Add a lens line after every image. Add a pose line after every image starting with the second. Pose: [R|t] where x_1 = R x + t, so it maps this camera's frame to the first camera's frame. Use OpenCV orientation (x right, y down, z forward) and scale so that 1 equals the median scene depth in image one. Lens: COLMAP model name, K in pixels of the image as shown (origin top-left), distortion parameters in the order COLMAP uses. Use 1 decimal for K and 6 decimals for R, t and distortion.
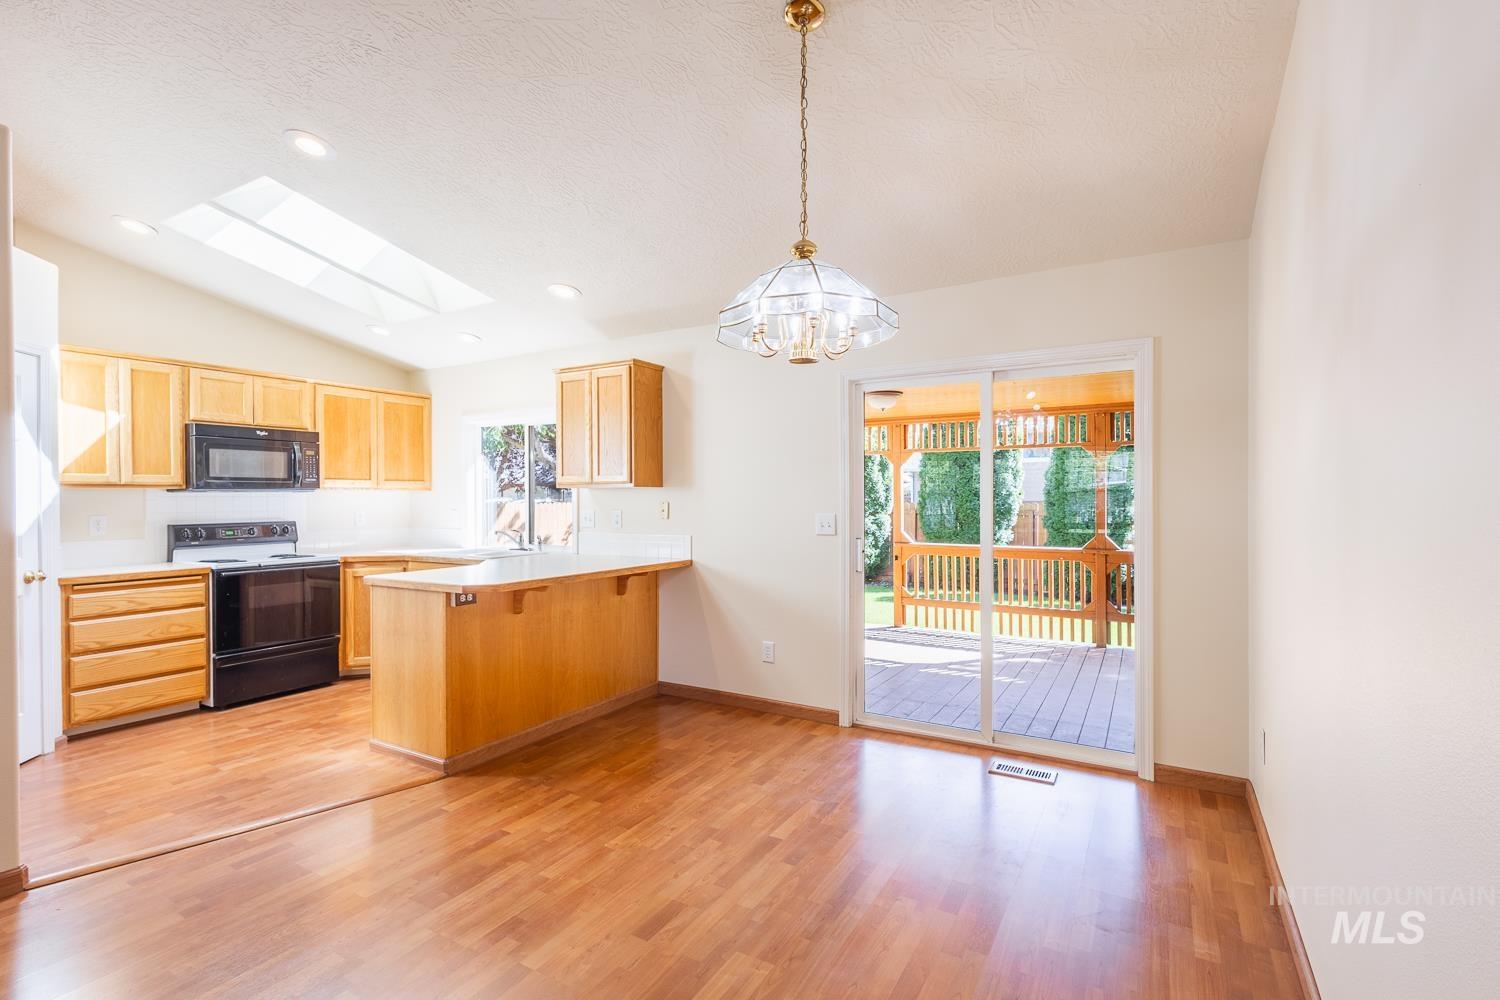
lens RADIAL K [[691.3, 0, 750.1], [0, 691.3, 503.2], [0, 0, 1]] dist [0.008509, -0.002035]
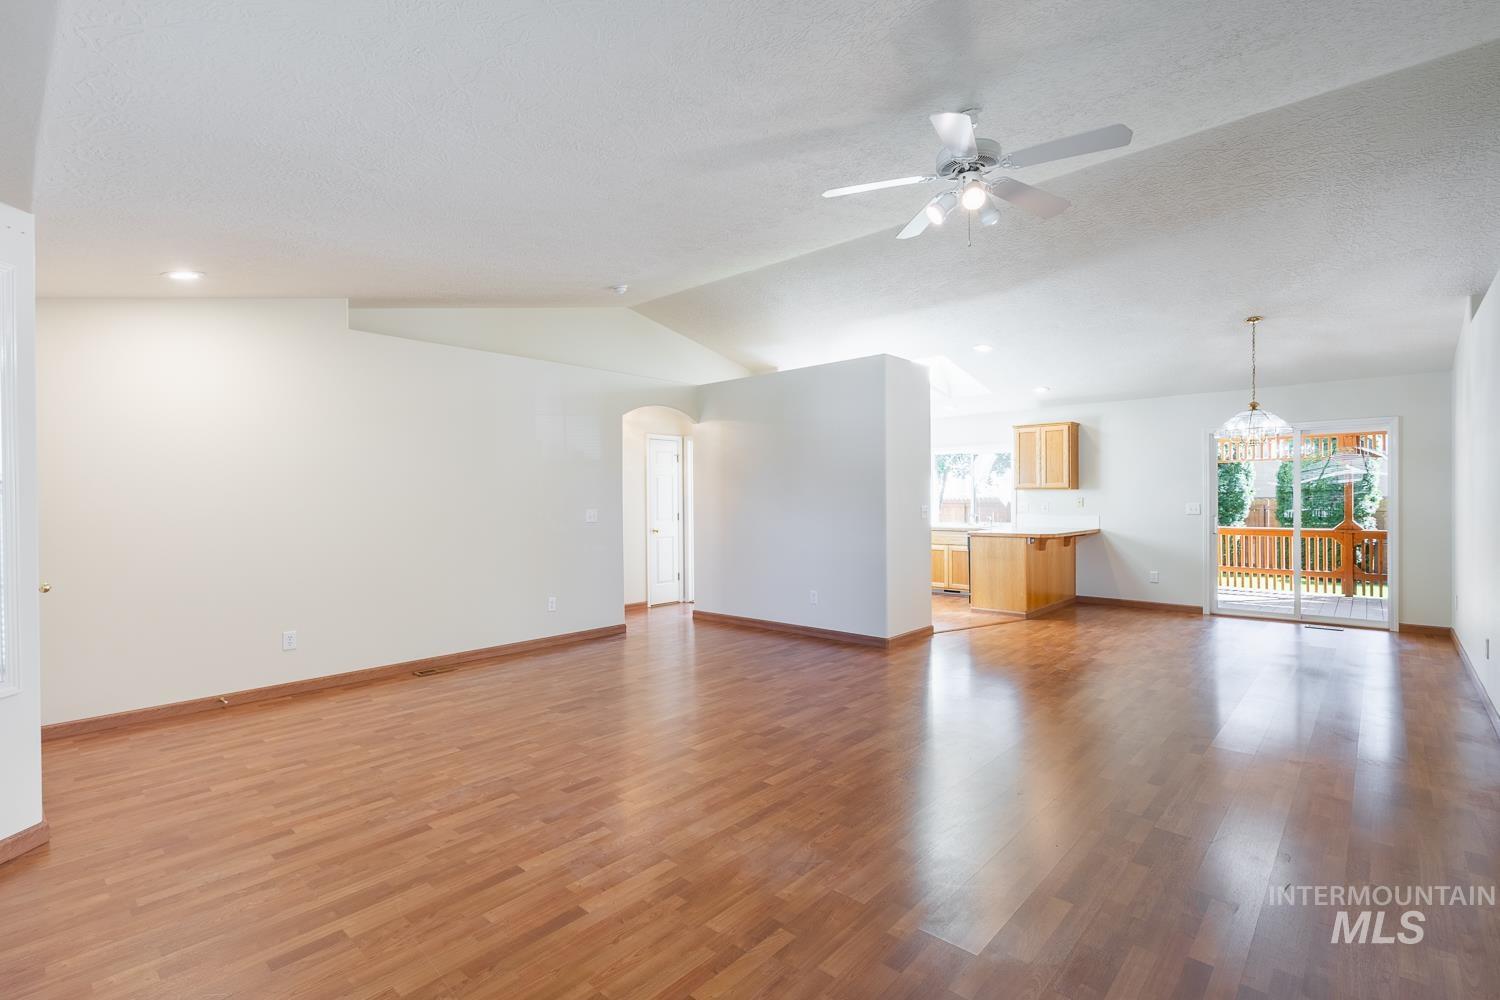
lens RADIAL K [[691.3, 0, 749.0], [0, 691.3, 501.3], [0, 0, 1]] dist [0.008509, -0.002035]
pose [[0.978990, -0.000718, -0.203907, -0.656552], [0.000873, 0.999999, 0.000669, 0.006546], [0.203906, -0.000833, 0.978990, -1.049003]]
